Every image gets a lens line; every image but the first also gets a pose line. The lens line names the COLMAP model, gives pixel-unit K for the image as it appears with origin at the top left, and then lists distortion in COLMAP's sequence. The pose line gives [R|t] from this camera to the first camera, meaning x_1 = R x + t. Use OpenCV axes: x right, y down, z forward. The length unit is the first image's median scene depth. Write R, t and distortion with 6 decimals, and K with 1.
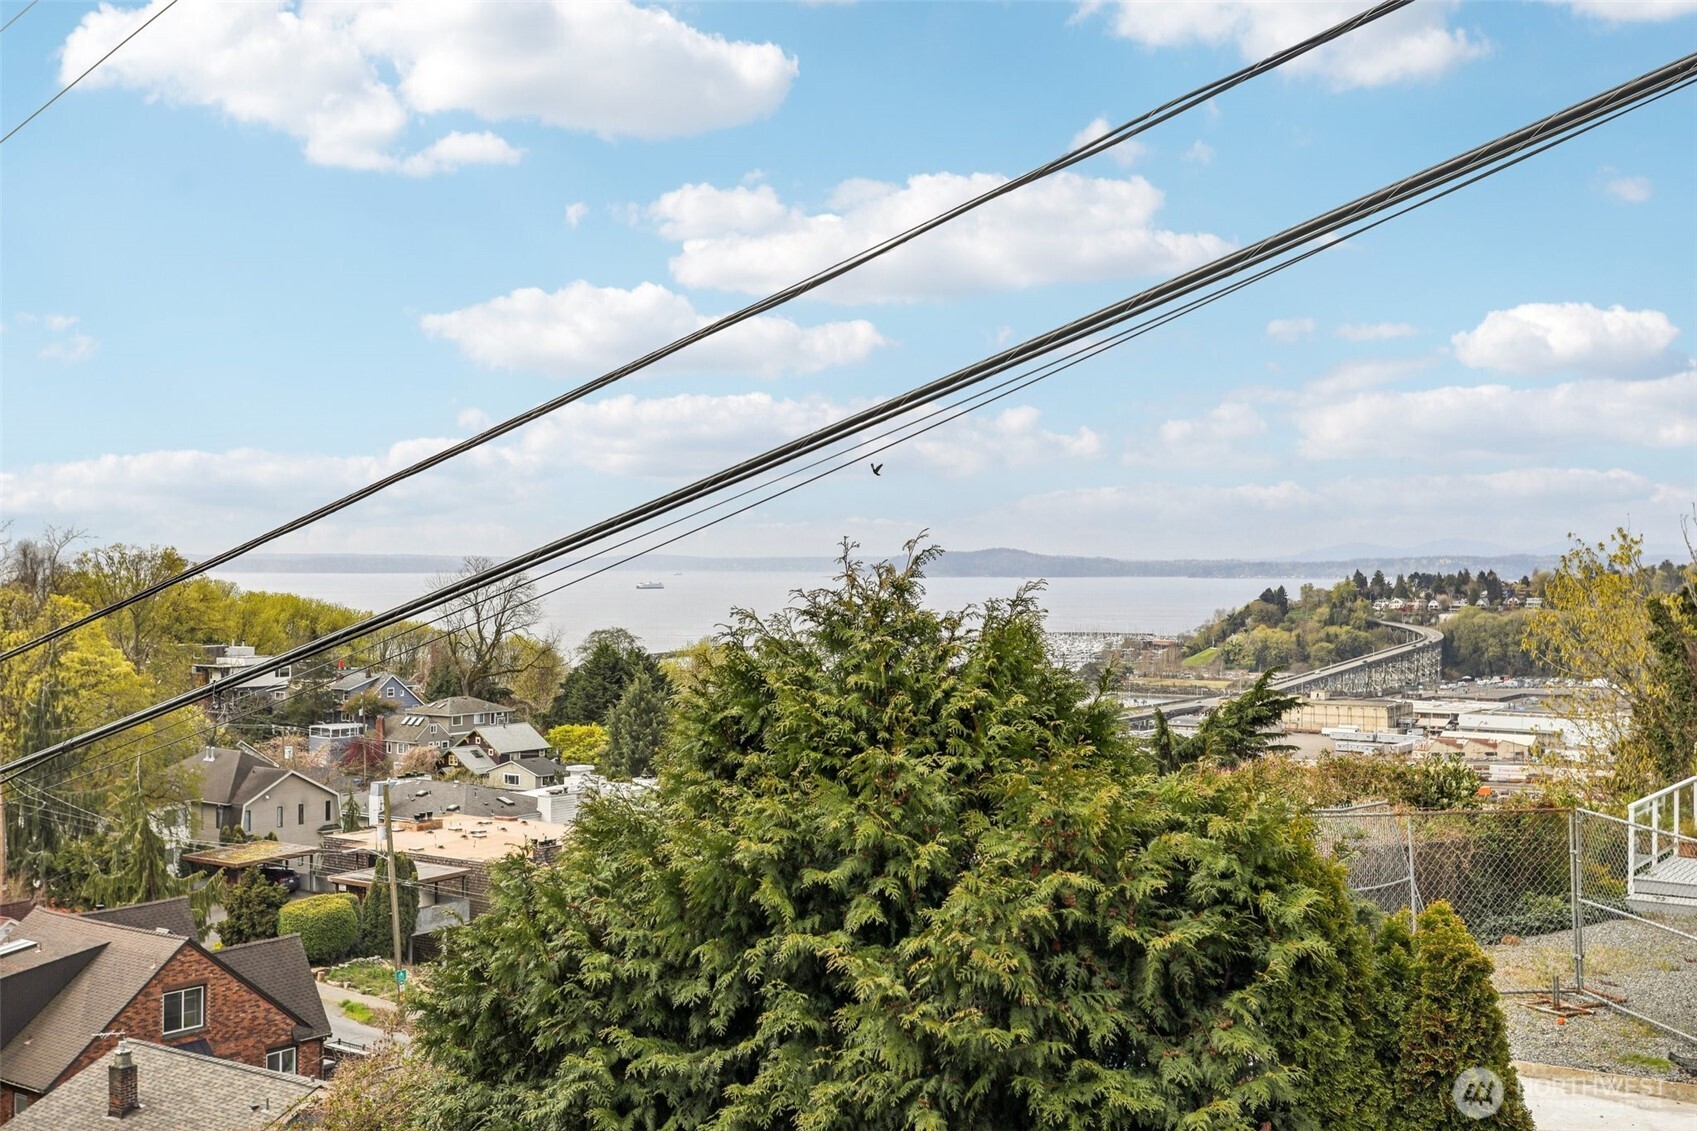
lens RADIAL K [[1853.6, 0, 847.4], [0, 1853.6, 575.7], [0, 0, 1]] dist [-0.012567, 0.000000]
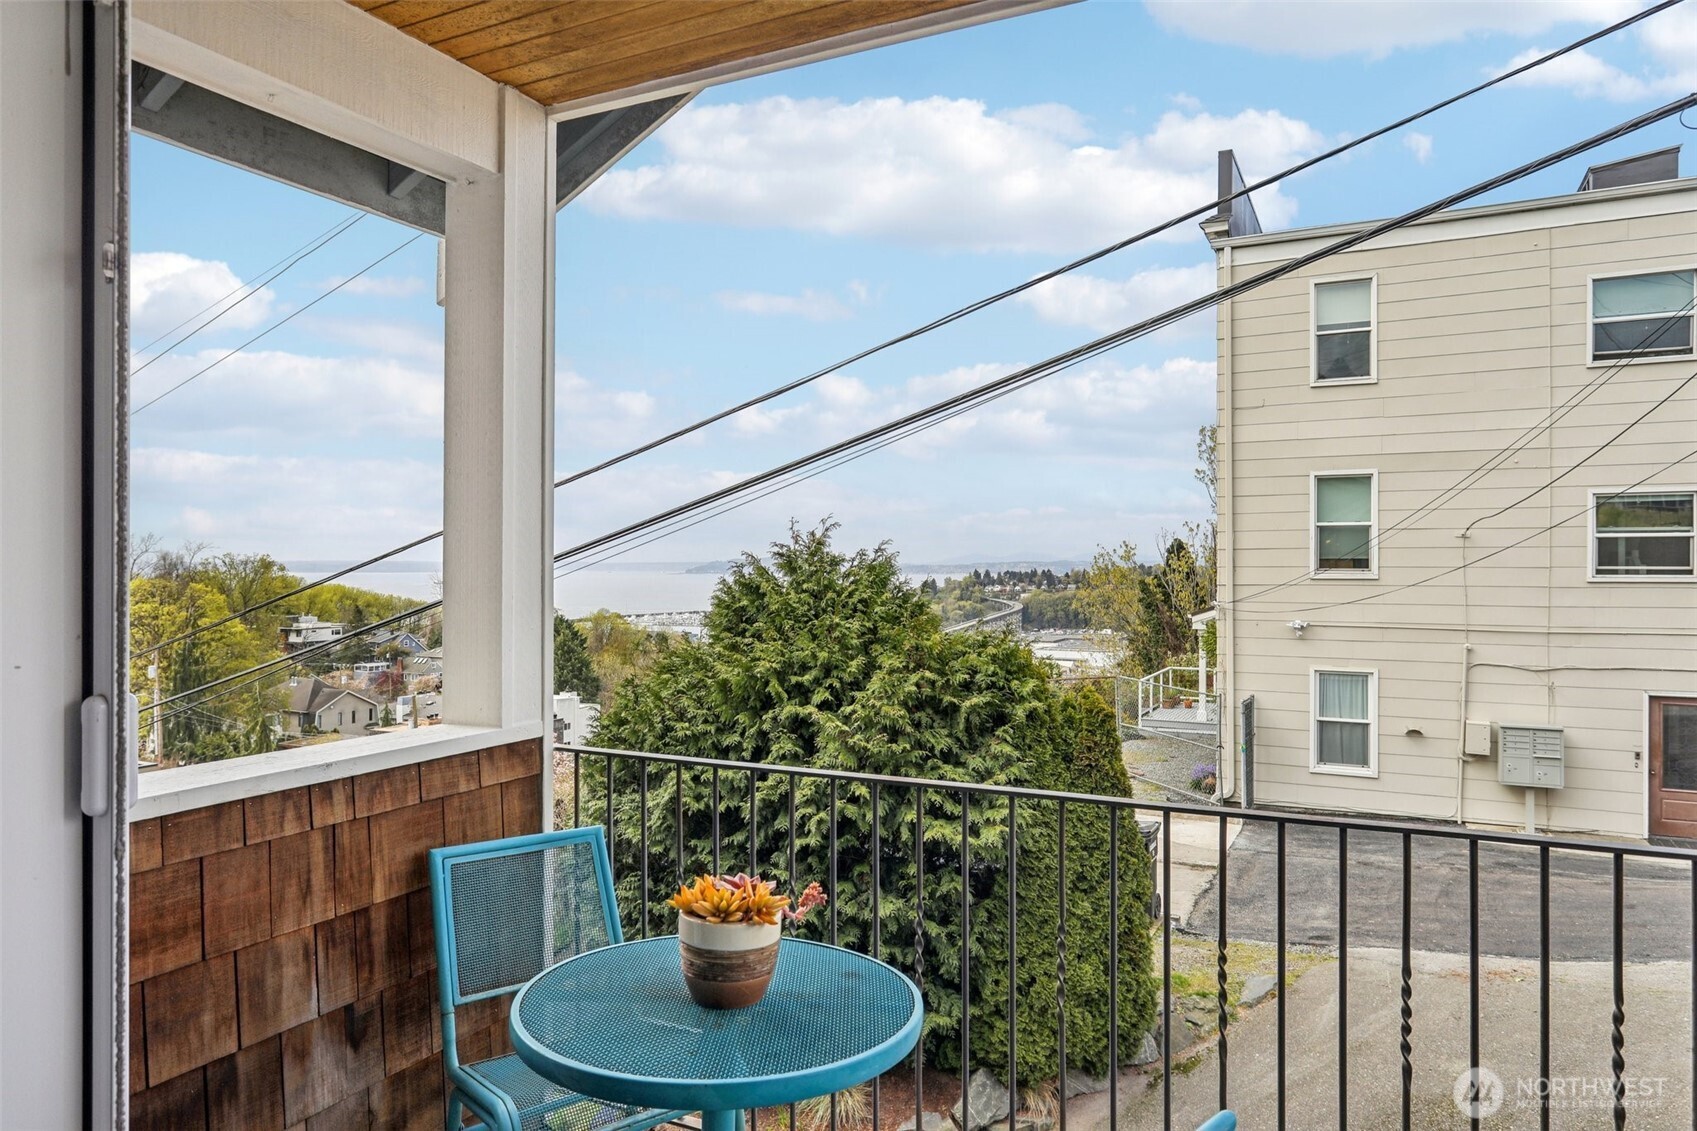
lens RADIAL K [[1083.1, 0, 848.6], [0, 1083.1, 562.5], [0, 0, 1]] dist [-0.017443, -0.000040]
pose [[0.988327, -0.000407, 0.152347, -0.135288], [0.001951, 0.999948, -0.009985, 0.044534], [-0.152335, 0.010165, 0.988277, -0.174881]]
